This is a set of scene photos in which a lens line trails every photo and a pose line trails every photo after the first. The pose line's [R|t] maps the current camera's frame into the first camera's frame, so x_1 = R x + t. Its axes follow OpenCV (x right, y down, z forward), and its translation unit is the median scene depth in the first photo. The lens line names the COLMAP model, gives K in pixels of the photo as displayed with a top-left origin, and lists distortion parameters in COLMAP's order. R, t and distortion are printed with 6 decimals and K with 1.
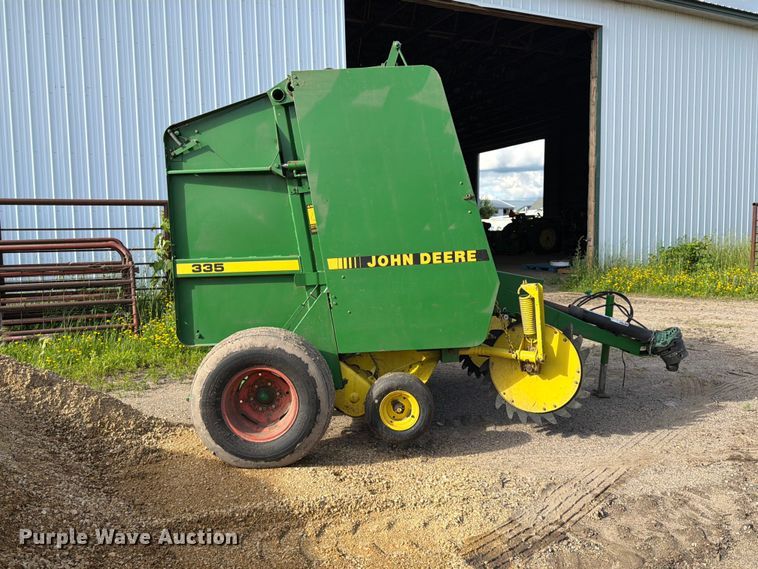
lens RADIAL K [[627.8, 0, 365.1], [0, 627.8, 269.4], [0, 0, 1]] dist [0.017336, -0.001823]
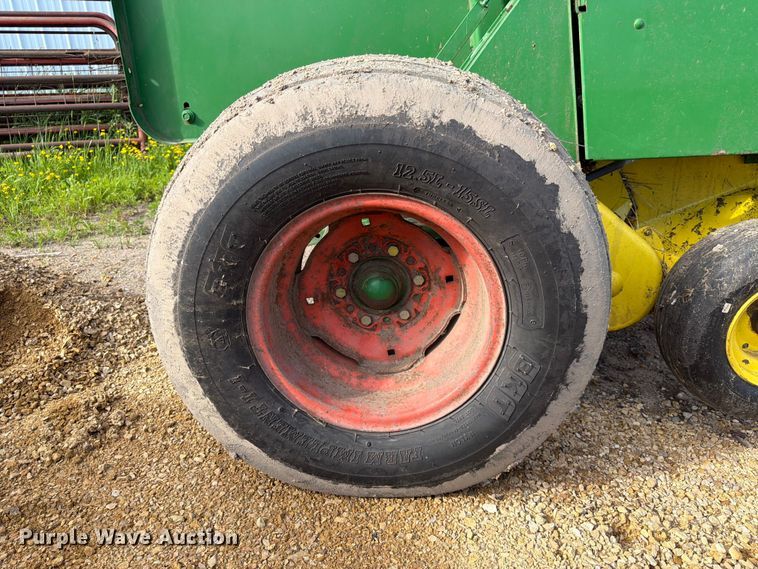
lens RADIAL K [[530.9, 0, 380.8], [0, 530.9, 312.1], [0, 0, 1]] dist [0.004976, -0.001744]
pose [[0.999714, 0.015512, -0.018209, -0.153624], [-0.008216, 0.937589, 0.347649, 0.117150], [0.022466, -0.347400, 0.937448, 0.732069]]
